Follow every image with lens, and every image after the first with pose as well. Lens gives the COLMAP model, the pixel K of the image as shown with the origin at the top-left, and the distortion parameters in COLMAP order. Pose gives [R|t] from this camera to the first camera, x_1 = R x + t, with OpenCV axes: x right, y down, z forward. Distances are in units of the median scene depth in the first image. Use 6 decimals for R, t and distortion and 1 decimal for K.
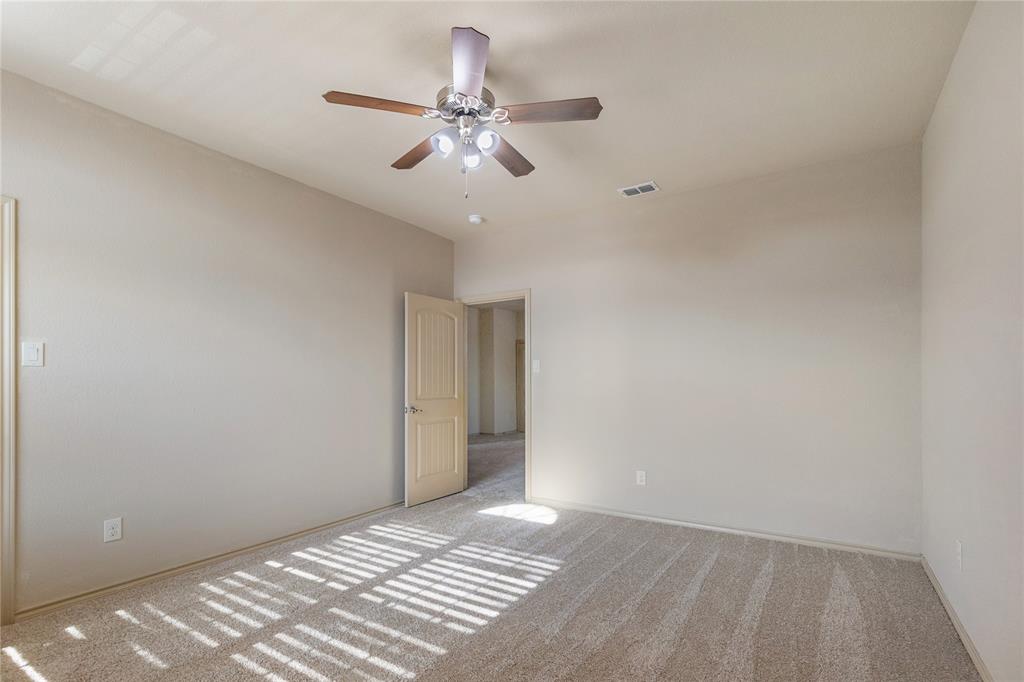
lens RADIAL K [[491.5, 0, 515.8], [0, 491.5, 374.0], [0, 0, 1]] dist [0.002828, 0.000435]
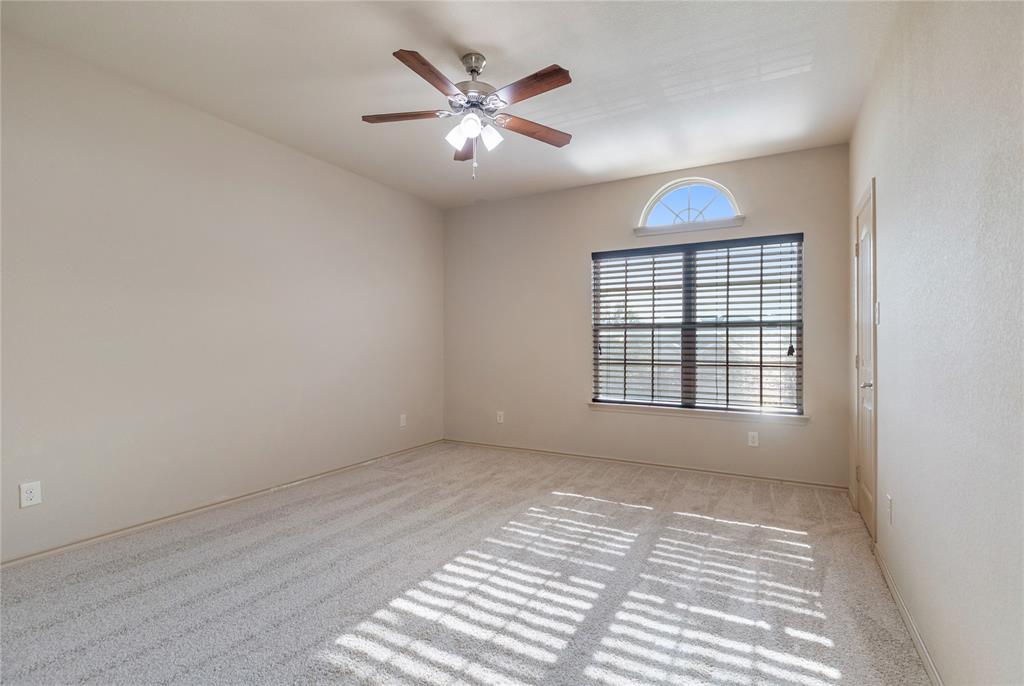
lens RADIAL K [[483.5, 0, 512.0], [0, 483.5, 343.0], [0, 0, 1]] dist [-0.000295, -0.000060]
pose [[-0.998261, 0.001514, -0.058928, -0.102952], [0.002231, 0.999924, -0.012108, 0.034133], [0.058905, -0.012219, -0.998189, 1.776916]]
